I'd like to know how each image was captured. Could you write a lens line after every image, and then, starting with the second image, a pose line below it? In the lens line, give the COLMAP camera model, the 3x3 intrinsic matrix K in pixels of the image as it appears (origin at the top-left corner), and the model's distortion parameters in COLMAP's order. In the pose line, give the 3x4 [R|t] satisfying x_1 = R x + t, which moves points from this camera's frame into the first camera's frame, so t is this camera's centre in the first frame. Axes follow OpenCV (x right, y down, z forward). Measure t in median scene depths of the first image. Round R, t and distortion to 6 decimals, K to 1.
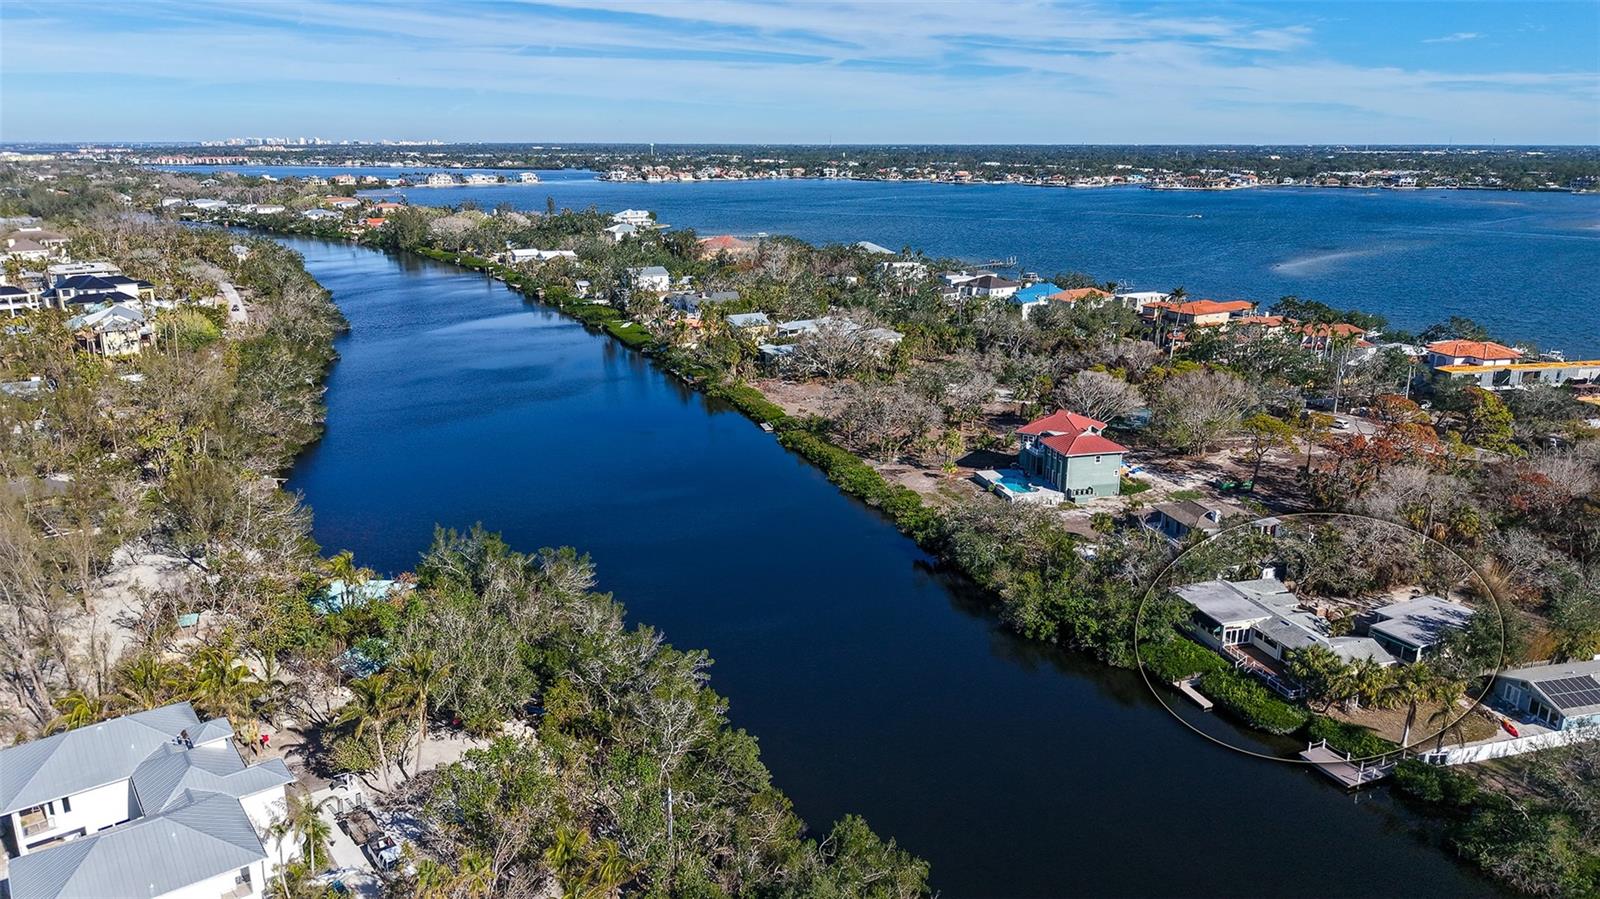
lens RADIAL K [[1111.2, 0, 801.9], [0, 1111.2, 453.2], [0, 0, 1]] dist [-0.007496, -0.011401]
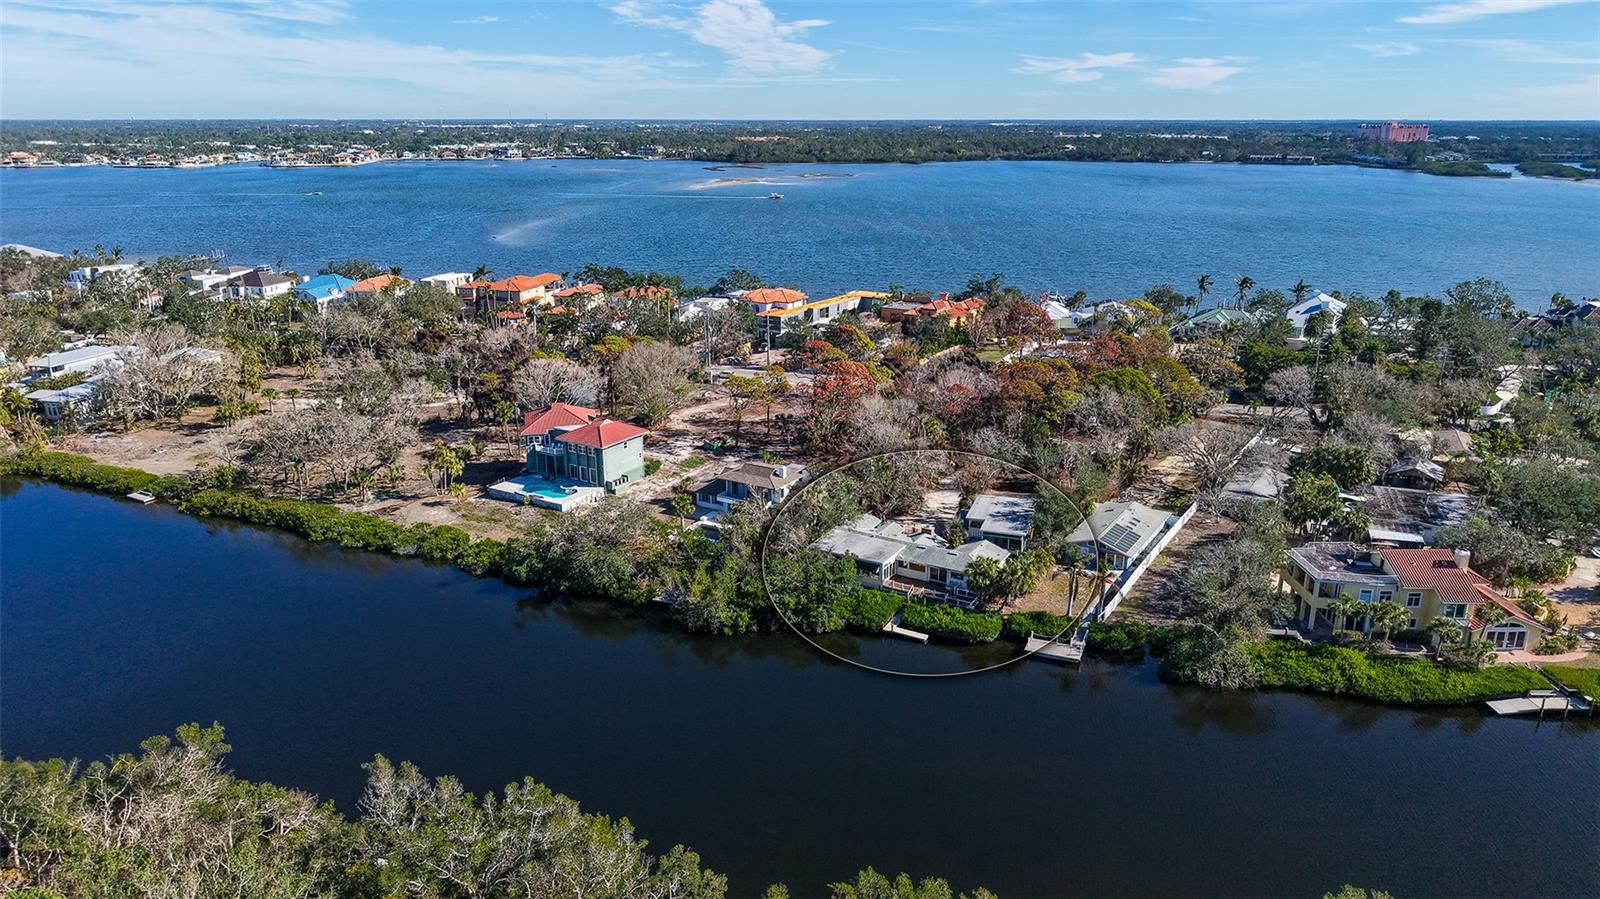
lens RADIAL K [[1111.2, 0, 804.2], [0, 1111.2, 446.1], [0, 0, 1]] dist [-0.007496, -0.011401]
pose [[0.692075, -0.198239, 0.694071, -0.157380], [0.187516, 0.977912, 0.092333, -0.028425], [-0.697044, 0.066248, 0.713961, 0.106160]]
